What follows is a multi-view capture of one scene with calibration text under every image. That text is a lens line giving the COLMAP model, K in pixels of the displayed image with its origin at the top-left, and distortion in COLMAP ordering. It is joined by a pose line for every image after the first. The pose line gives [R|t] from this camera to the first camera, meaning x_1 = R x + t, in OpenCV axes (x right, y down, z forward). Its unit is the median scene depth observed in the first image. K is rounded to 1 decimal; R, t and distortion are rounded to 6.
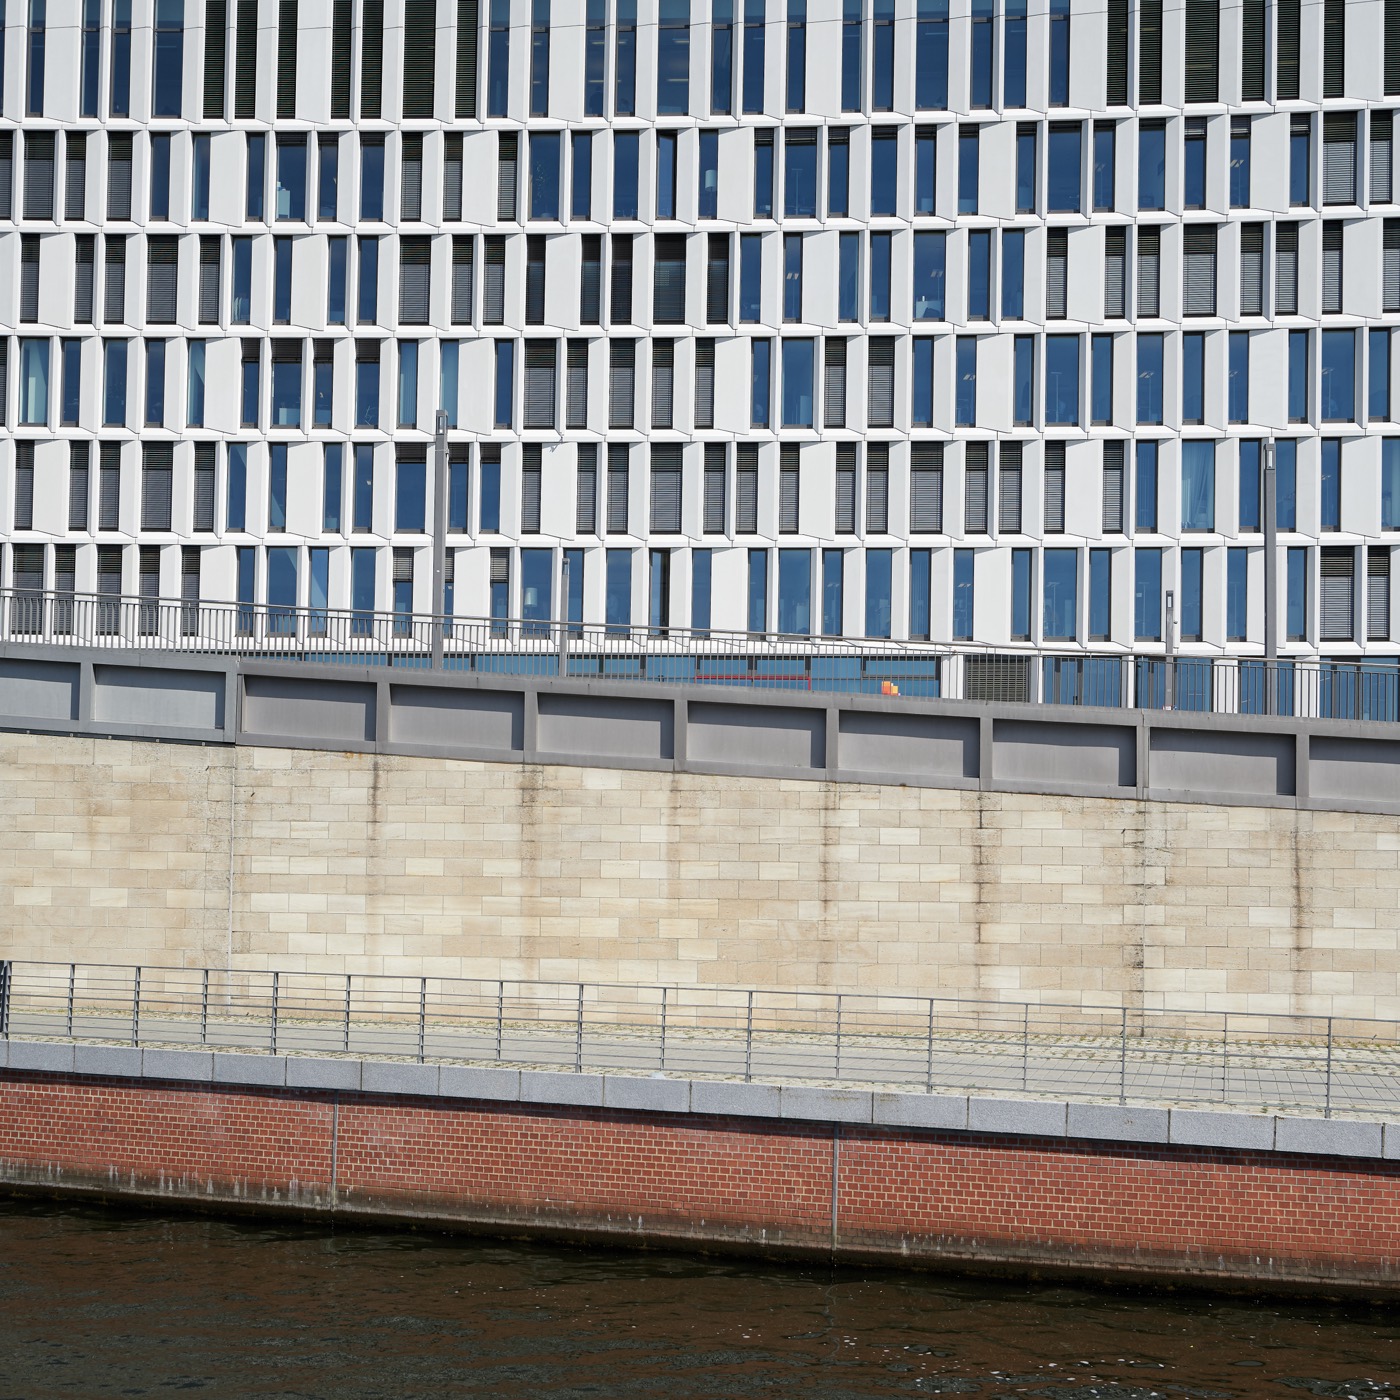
lens RADIAL K [[1693.7, 0, 704.2], [0, 1693.7, 699.4], [0, 0, 1]] dist [-0.019084, 0.000000]
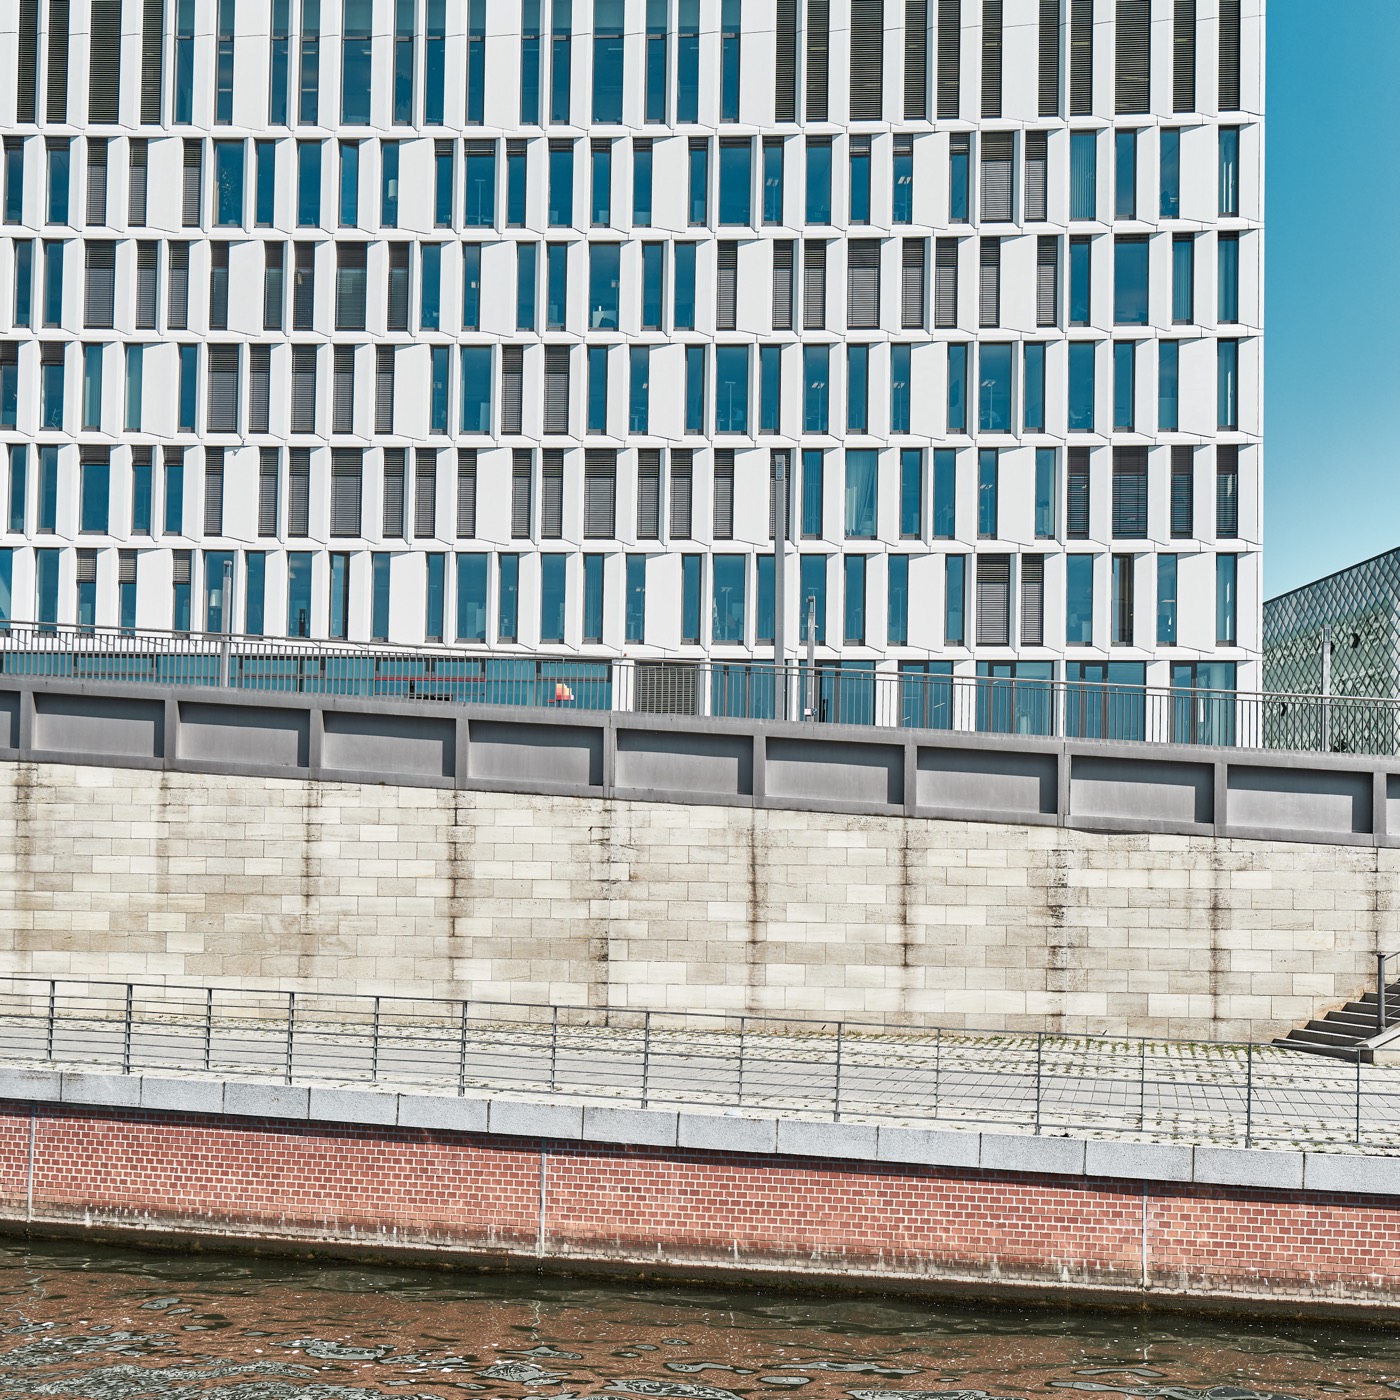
lens RADIAL K [[1693.7, 0, 697.1], [0, 1693.7, 698.2], [0, 0, 1]] dist [-0.019084, 0.000000]
pose [[0.999242, 0.004345, 0.038675, 0.153613], [-0.004234, 0.999987, -0.002957, 0.000653], [-0.038687, 0.002791, 0.999247, -0.021116]]
